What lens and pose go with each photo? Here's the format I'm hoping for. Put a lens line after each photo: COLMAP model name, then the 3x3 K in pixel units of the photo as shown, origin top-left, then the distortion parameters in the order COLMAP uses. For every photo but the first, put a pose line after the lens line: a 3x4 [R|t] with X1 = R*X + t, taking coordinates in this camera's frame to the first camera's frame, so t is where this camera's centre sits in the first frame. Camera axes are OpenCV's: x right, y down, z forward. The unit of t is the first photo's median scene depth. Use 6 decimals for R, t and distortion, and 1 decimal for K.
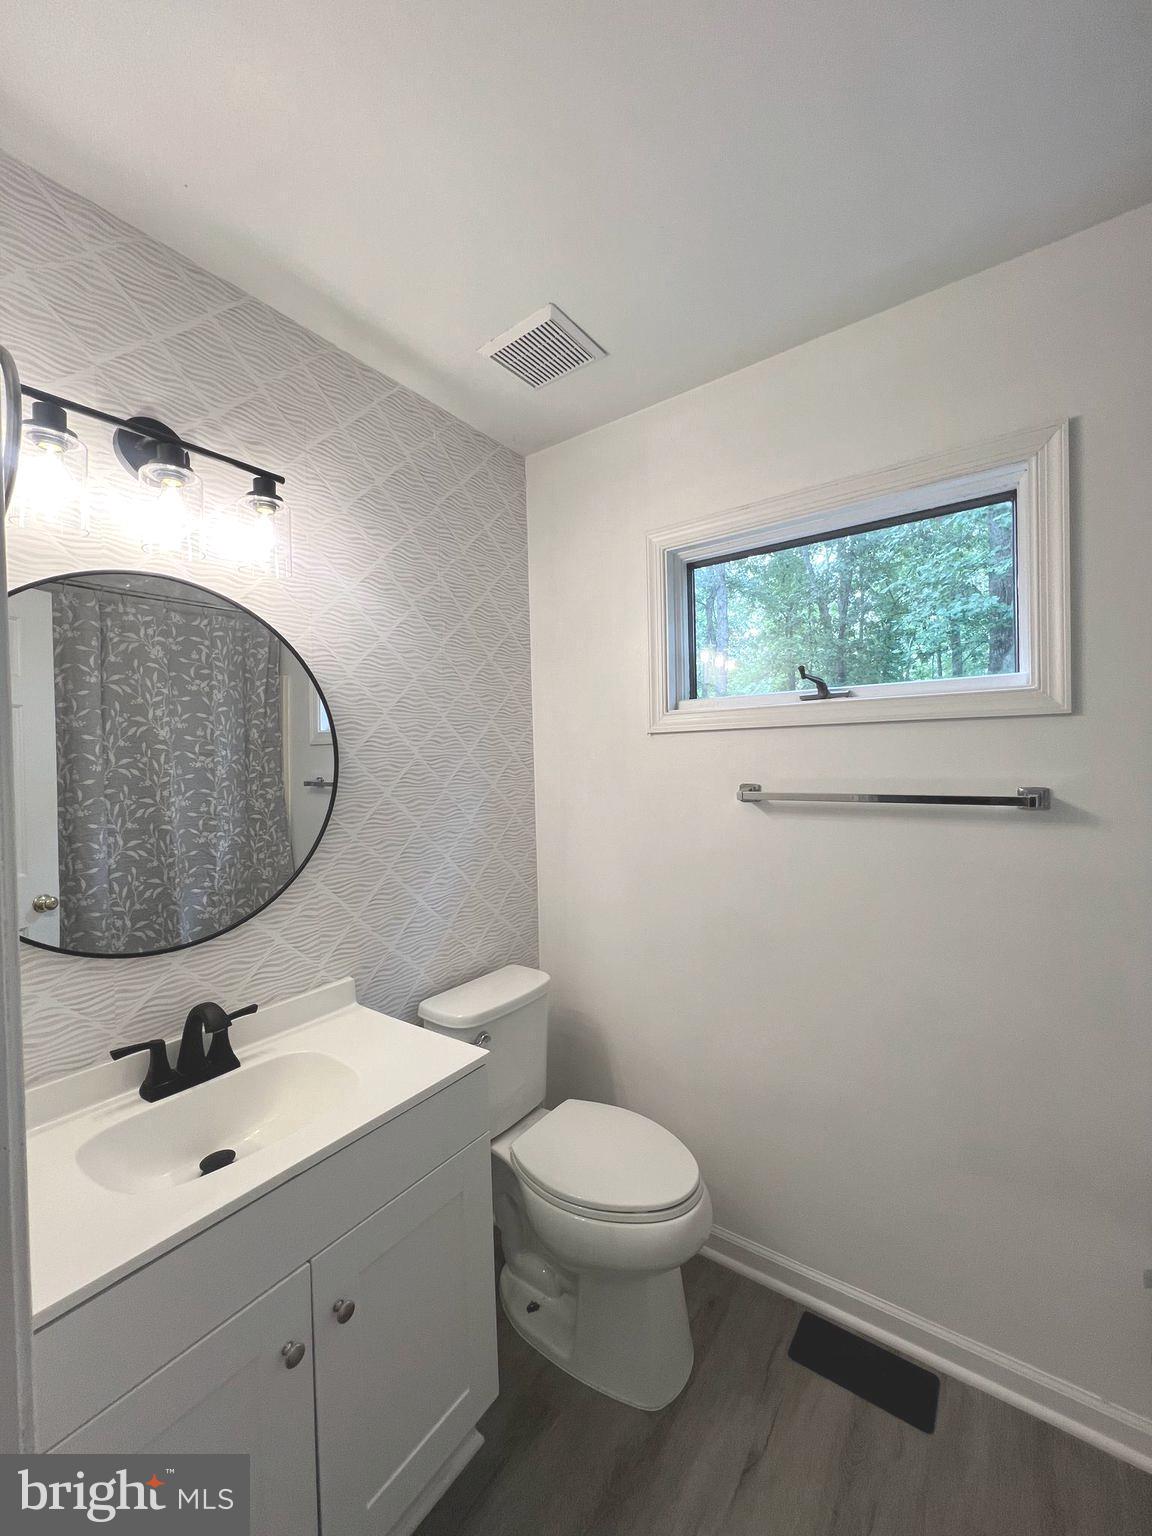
lens RADIAL K [[610.7, 0, 581.5], [0, 610.7, 769.6], [0, 0, 1]] dist [-0.003931, 0.000219]
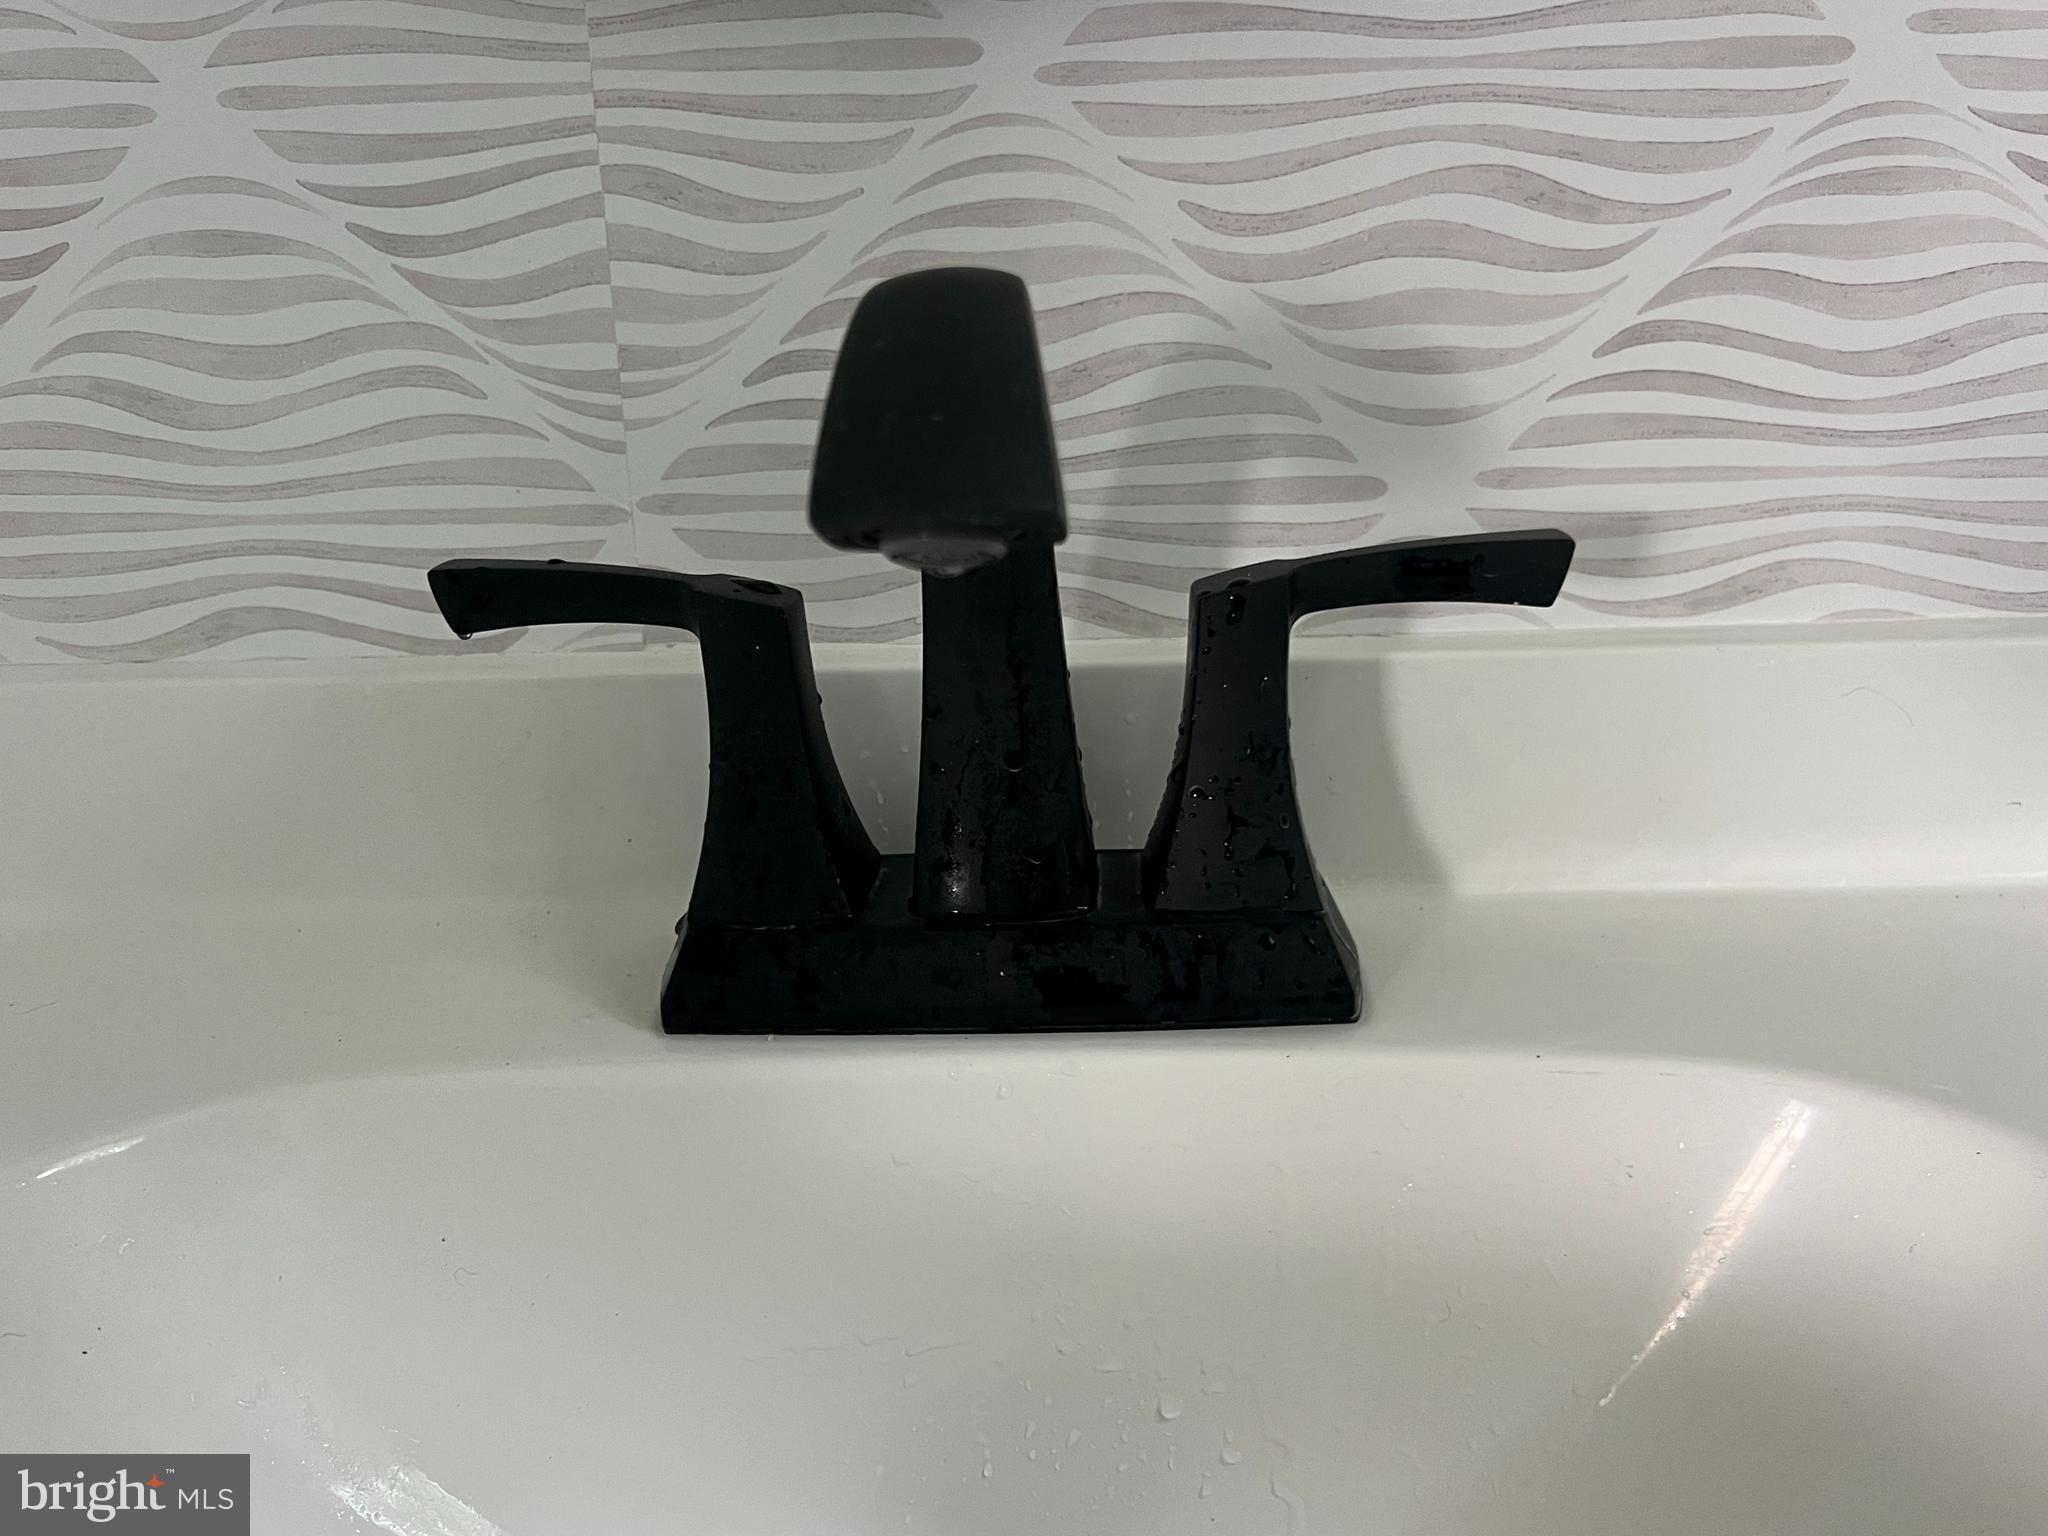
lens RADIAL K [[1731.8, 0, 1034.4], [0, 1731.8, 770.7], [0, 0, 1]] dist [-0.000166, 0.003129]
pose [[0.563087, 0.253686, -0.786497, -0.264937], [0.006200, 0.950393, 0.310990, 0.257111], [0.826375, -0.179991, 0.533581, 0.590616]]
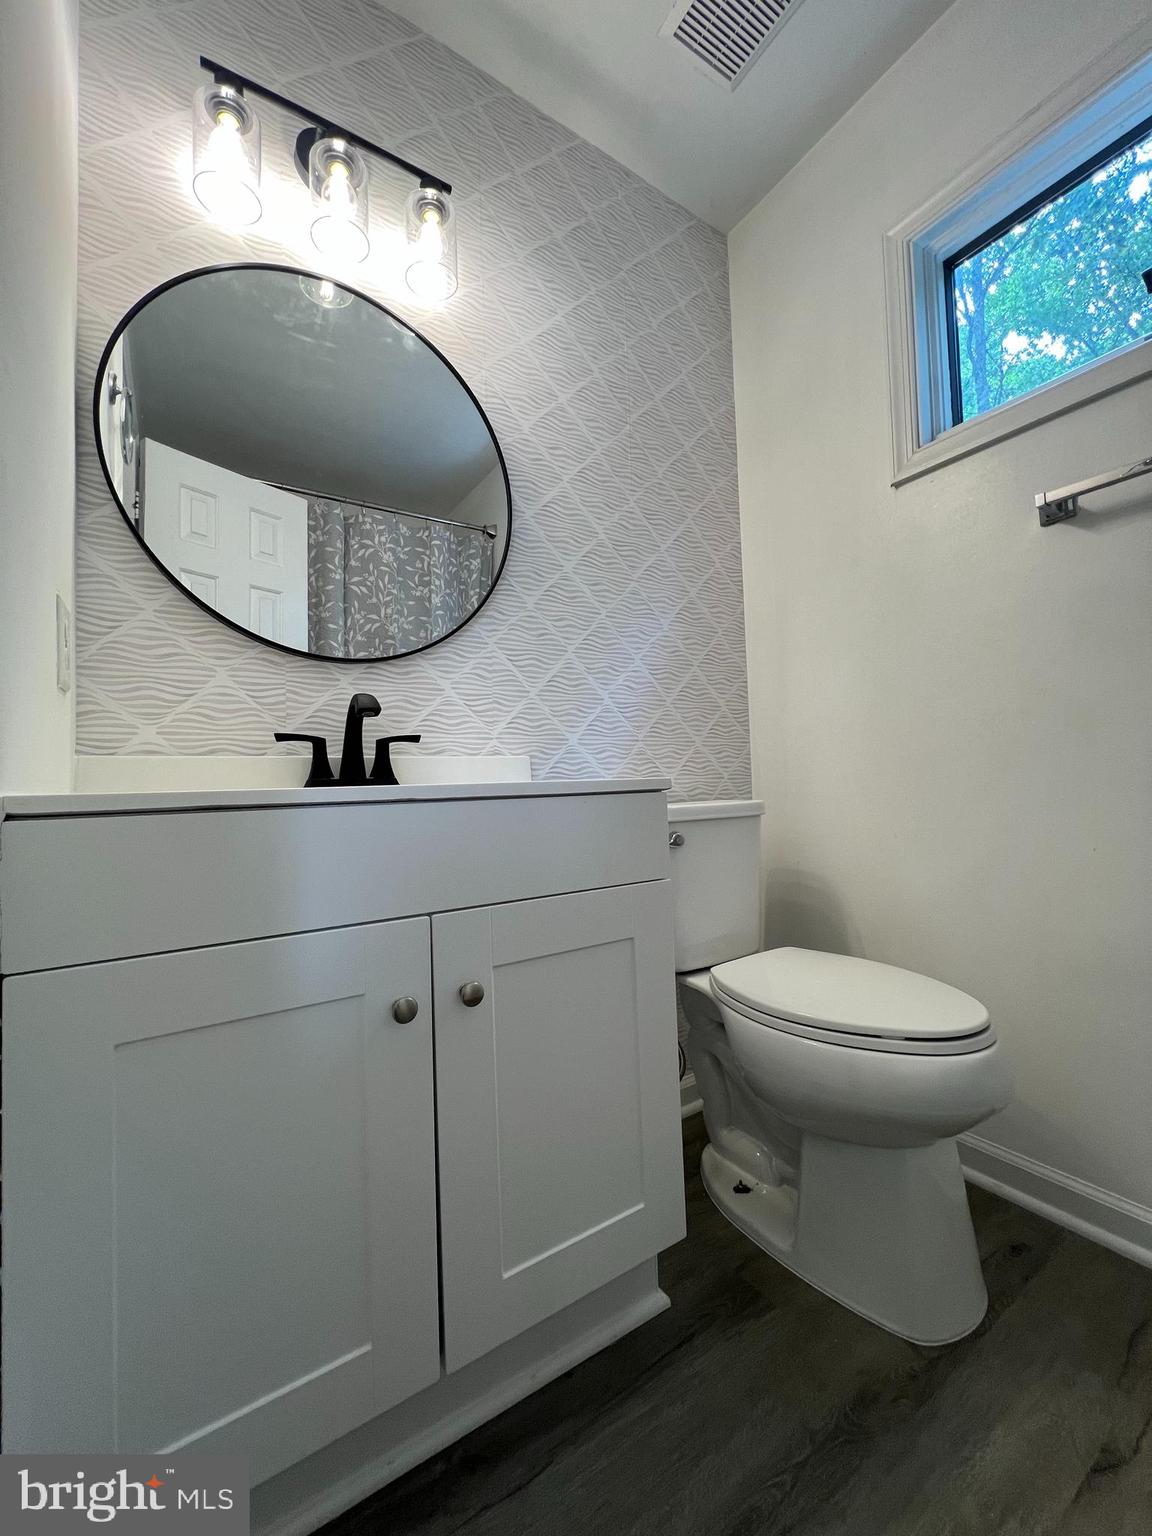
lens RADIAL K [[620.1, 0, 579.1], [0, 620.1, 766.0], [0, 0, 1]] dist [-0.005222, 0.000506]
pose [[0.933141, -0.017683, -0.359075, 0.018083], [0.004004, 0.999239, -0.038805, 0.364376], [0.359487, 0.034773, 0.932502, 0.171484]]
